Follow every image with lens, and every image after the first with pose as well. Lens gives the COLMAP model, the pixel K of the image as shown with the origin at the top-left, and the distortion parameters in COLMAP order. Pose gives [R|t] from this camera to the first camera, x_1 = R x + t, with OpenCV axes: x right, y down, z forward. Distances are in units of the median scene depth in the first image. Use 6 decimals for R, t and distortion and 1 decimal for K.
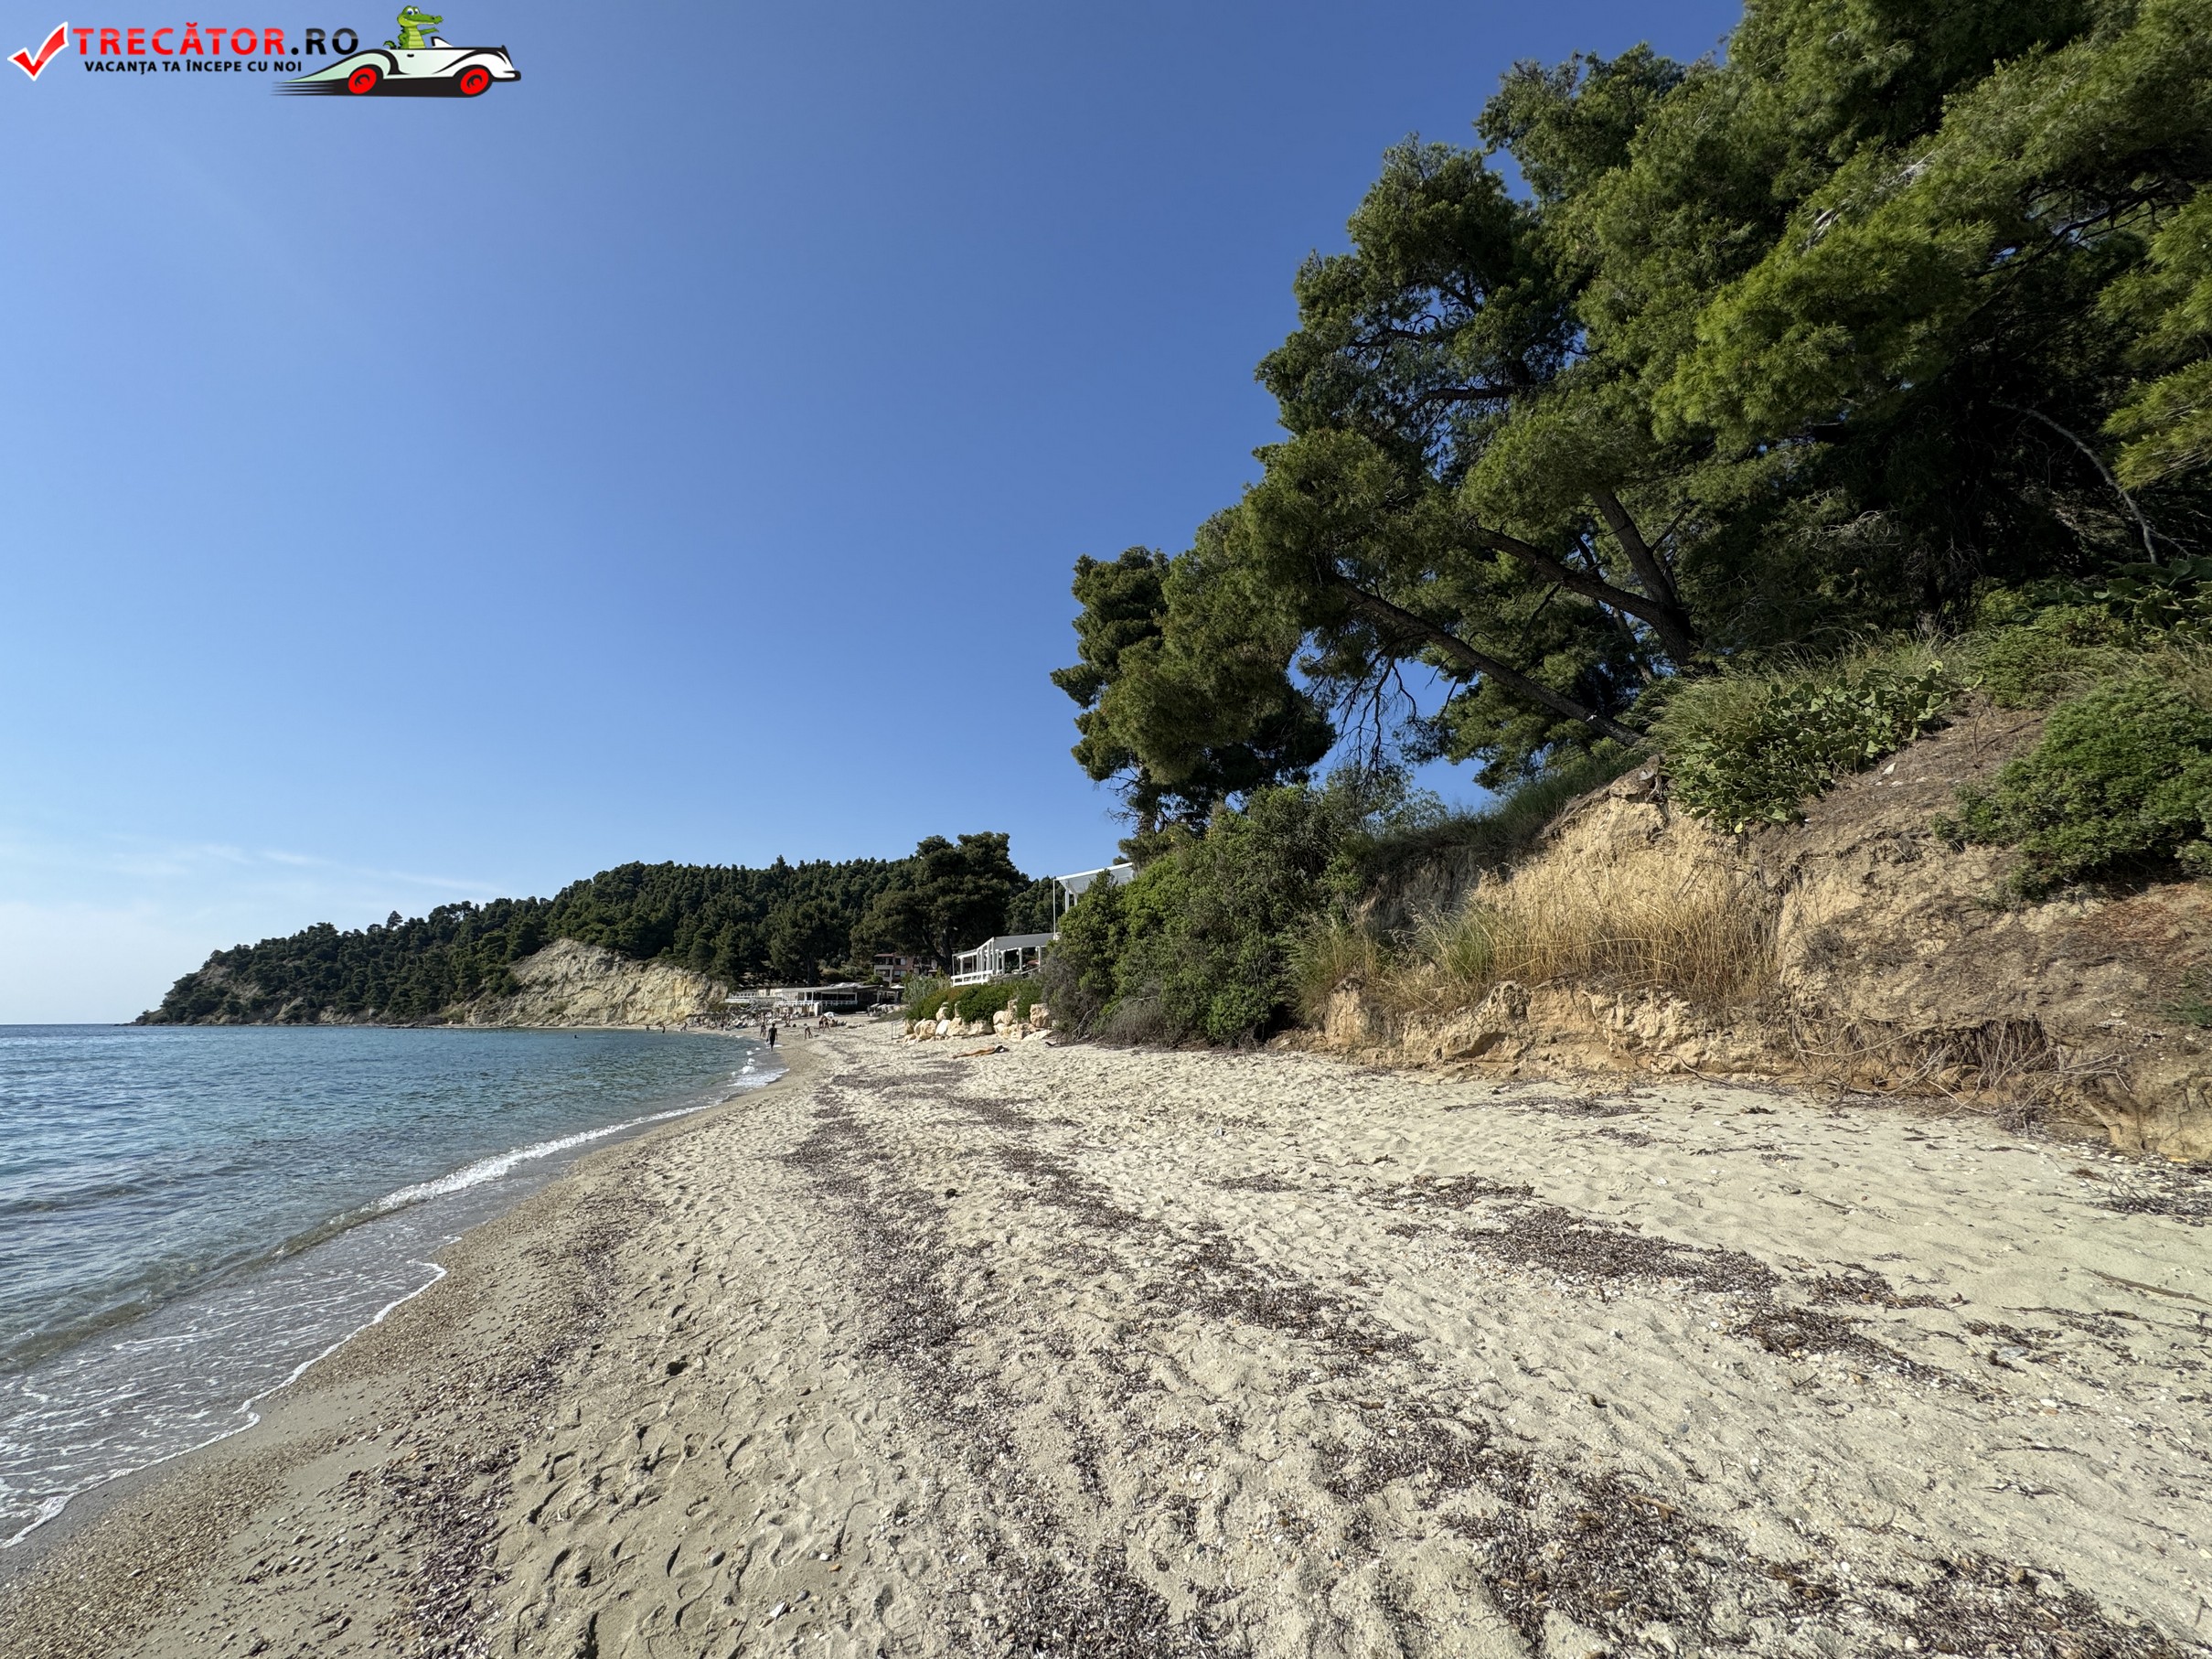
lens RADIAL K [[887.6, 0, 1106.0], [0, 887.6, 829.5], [0, 0, 1]] dist [0.002353, 0.000611]
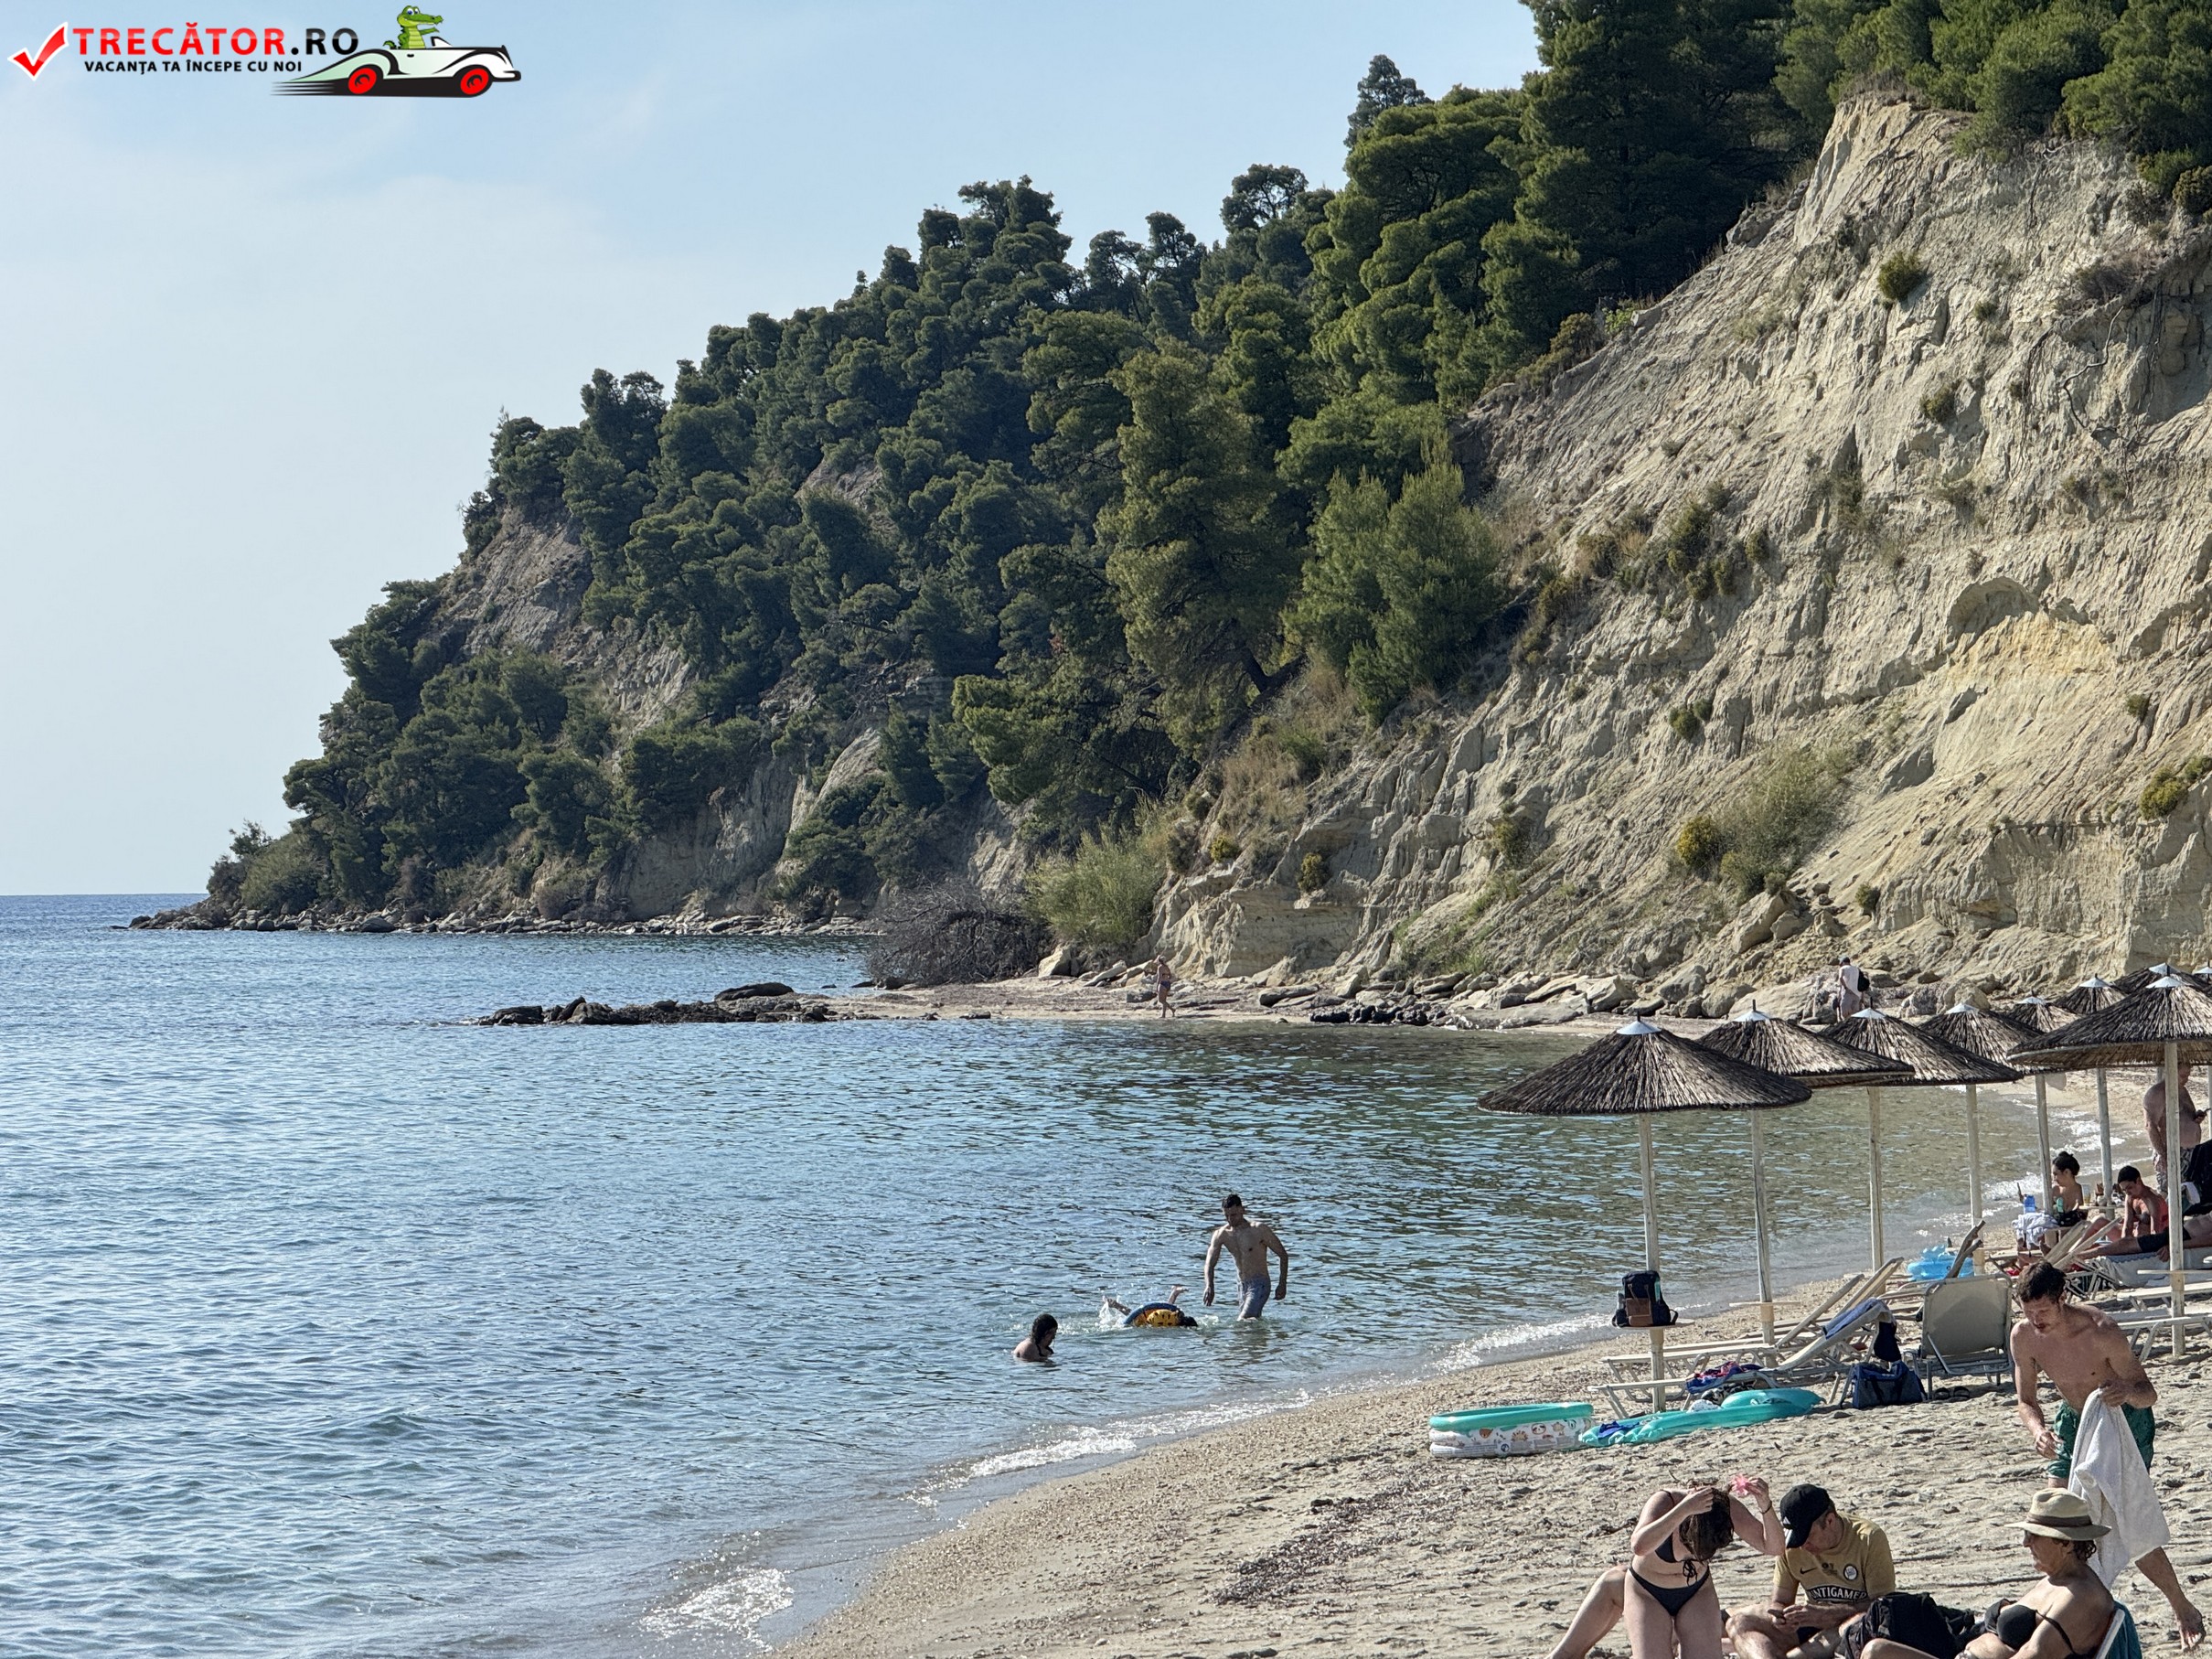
lens RADIAL K [[7835.2, 0, 1106.0], [0, 7835.2, 829.5], [0, 0, 1]] dist [0.206422, 1.453532]
pose [[0.715081, -0.006506, -0.699012, -0.088096], [0.150883, 0.977823, 0.145249, 0.069559], [0.682564, -0.209334, 0.700204, 0.365008]]
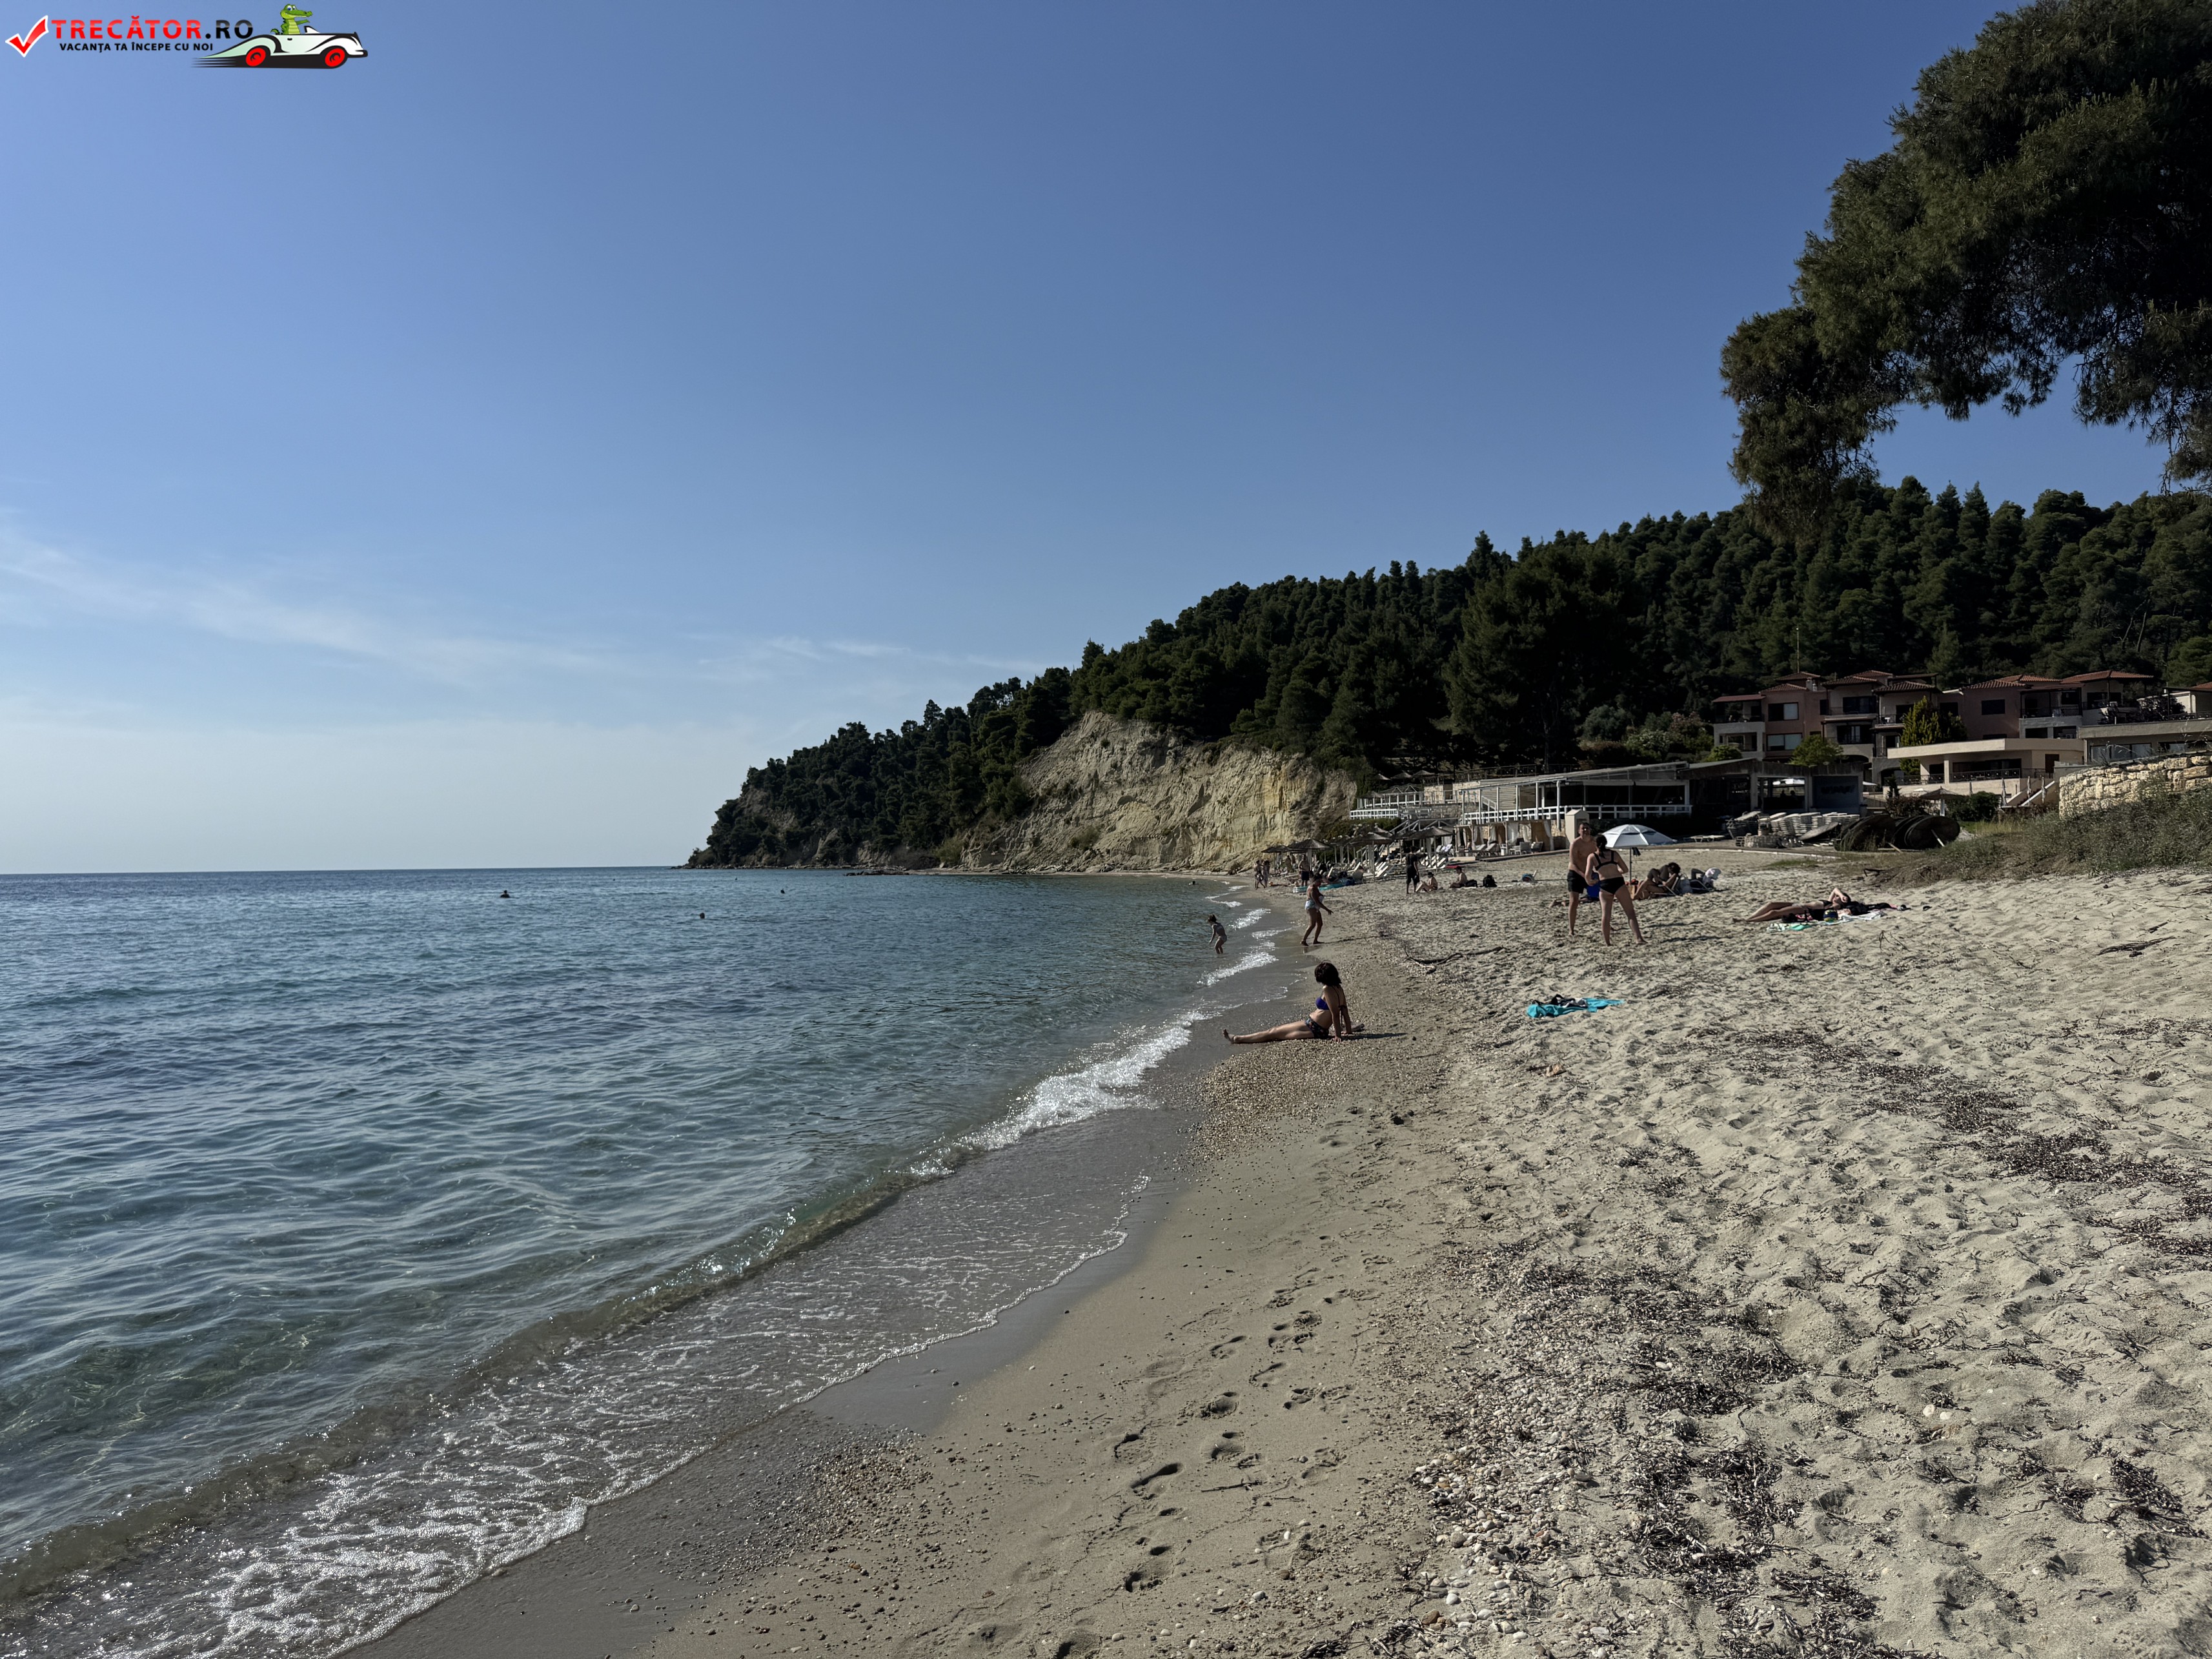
lens RADIAL K [[1559.9, 0, 1106.0], [0, 1559.9, 829.5], [0, 0, 1]] dist [0.174223, -0.238194]
pose [[0.825191, -0.015246, -0.564648, -0.078480], [0.123698, 0.980249, 0.154308, 0.052110], [0.551143, -0.197179, 0.810778, 0.245191]]
